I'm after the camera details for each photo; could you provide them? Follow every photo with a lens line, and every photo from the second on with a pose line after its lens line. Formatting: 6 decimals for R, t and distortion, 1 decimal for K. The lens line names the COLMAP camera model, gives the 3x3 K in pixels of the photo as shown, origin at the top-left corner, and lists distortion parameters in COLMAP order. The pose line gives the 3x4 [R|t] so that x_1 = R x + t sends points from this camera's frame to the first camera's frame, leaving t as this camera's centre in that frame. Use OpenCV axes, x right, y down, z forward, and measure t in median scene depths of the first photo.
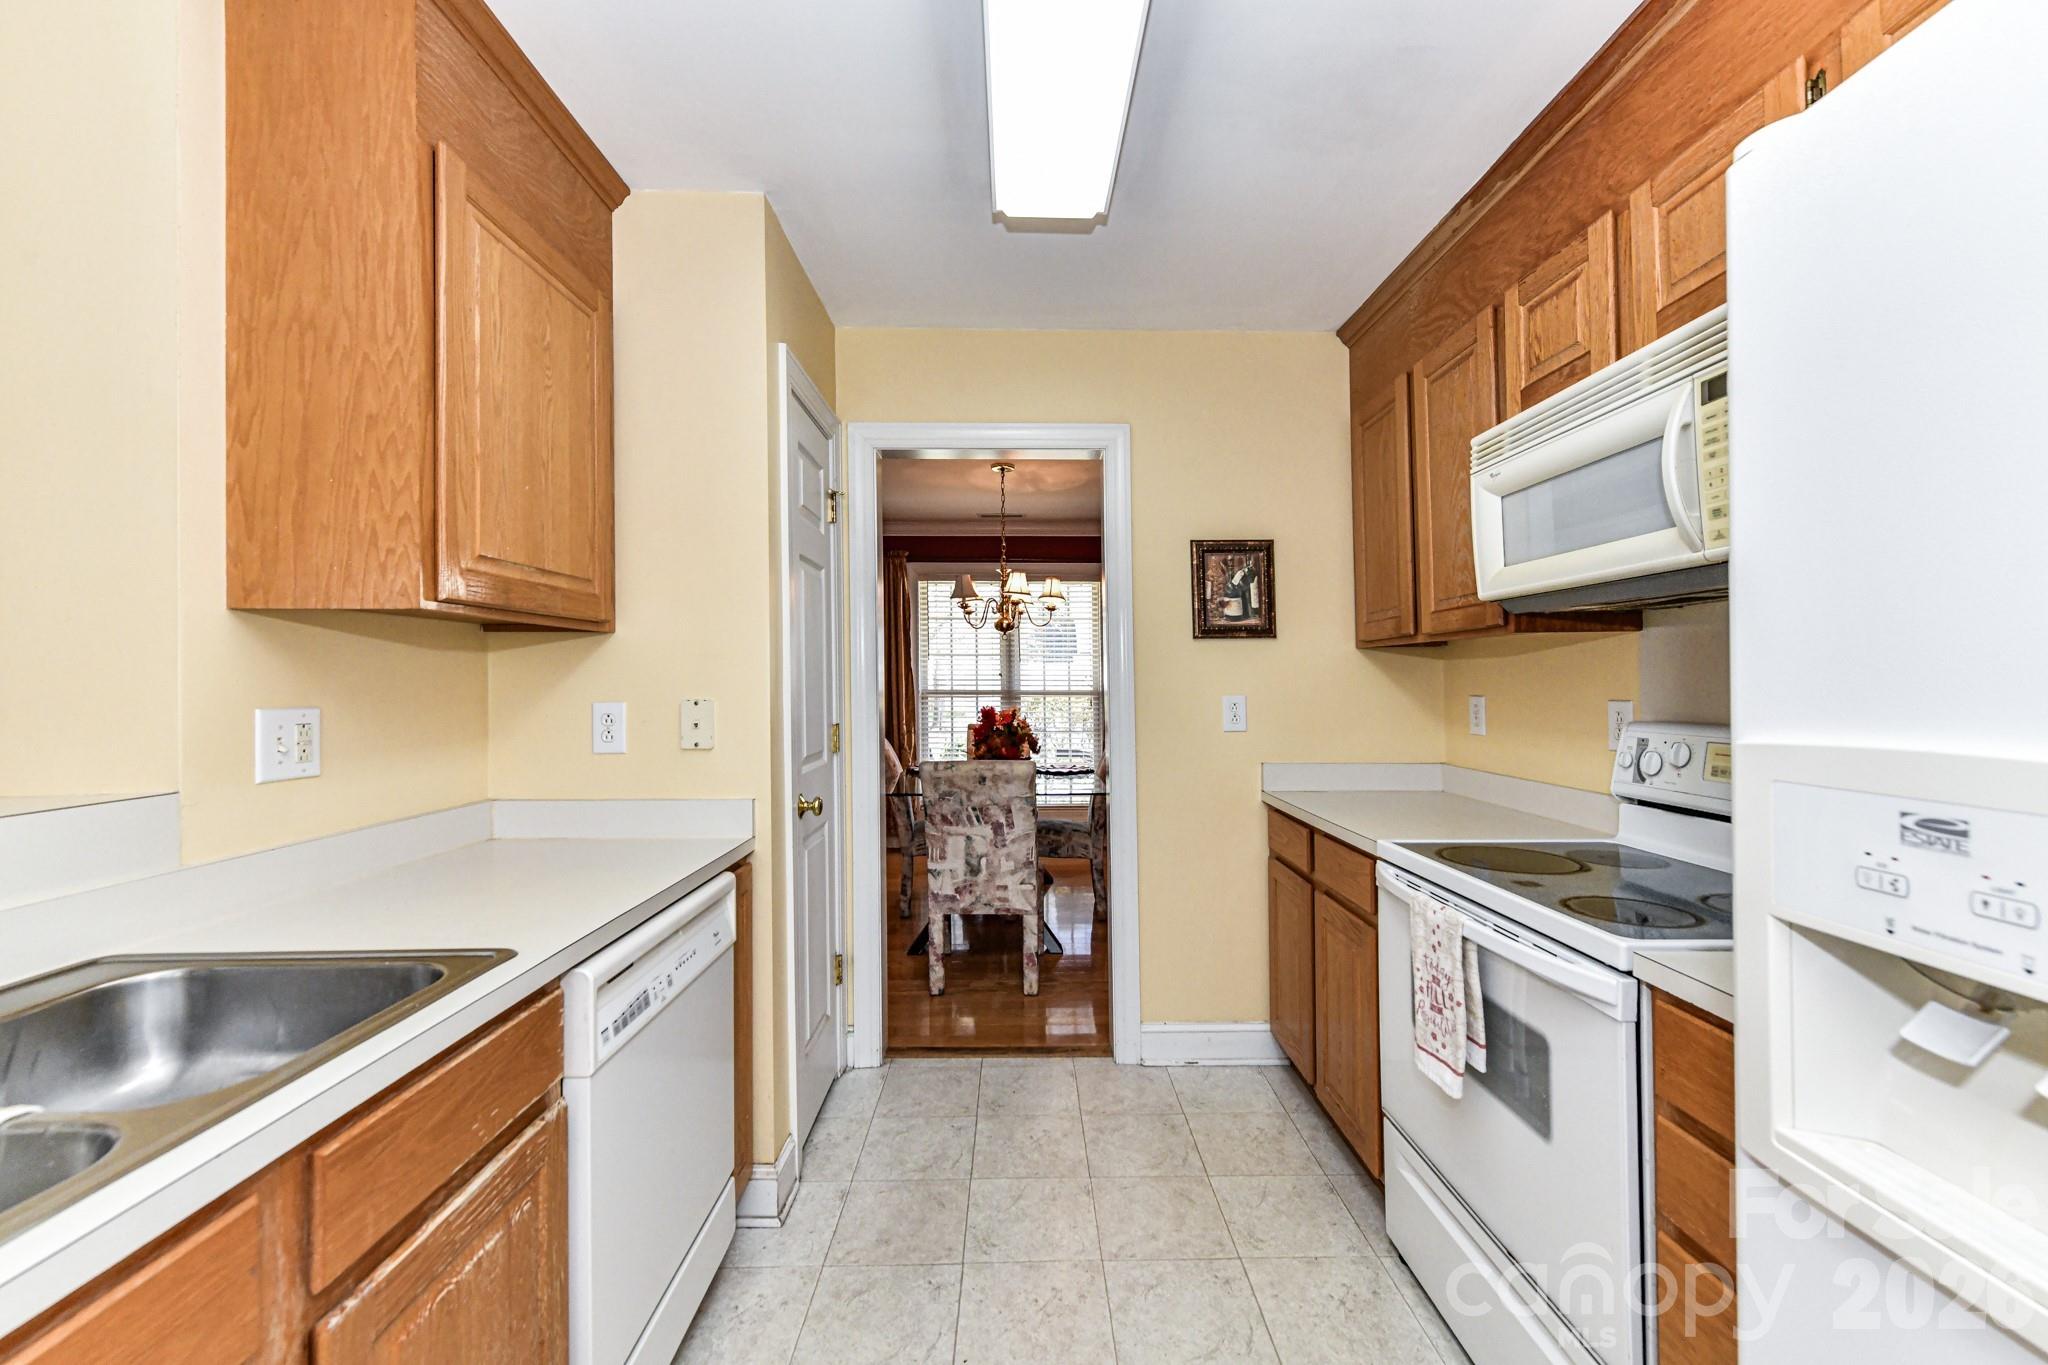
lens RADIAL K [[813.3, 0, 1024.0], [0, 813.3, 682.5], [0, 0, 1]] dist [0.001351, -0.000367]
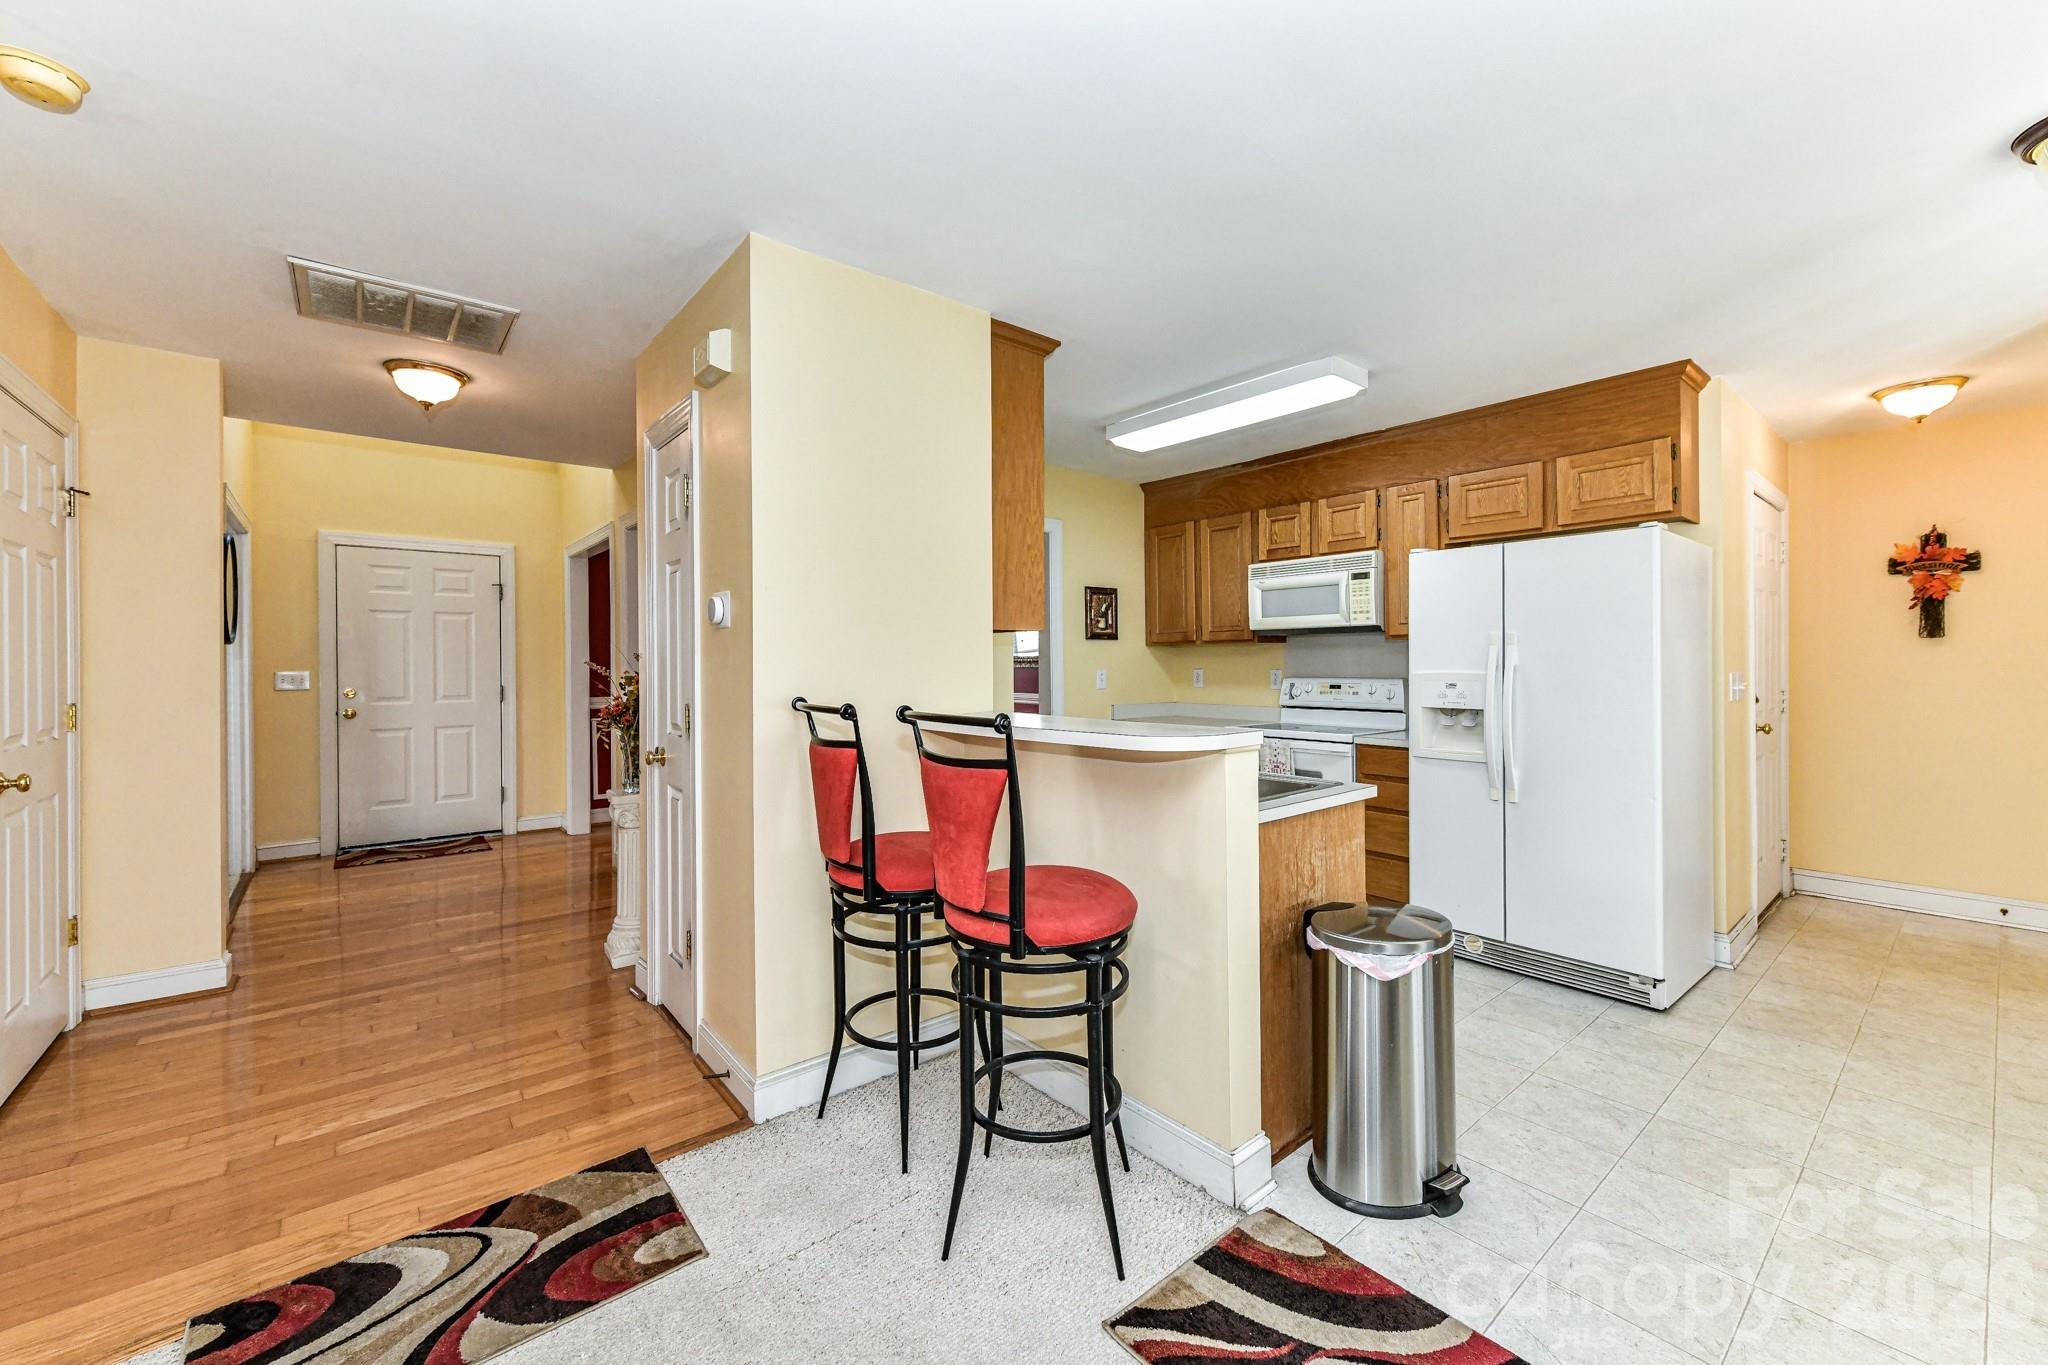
lens RADIAL K [[813.3, 0, 1024.0], [0, 813.3, 682.5], [0, 0, 1]] dist [0.001351, -0.000367]
pose [[0.780588, -0.017794, 0.624792, -1.556368], [0.004345, 0.999725, 0.023044, 0.000799], [-0.625030, -0.015273, 0.780451, -0.528435]]
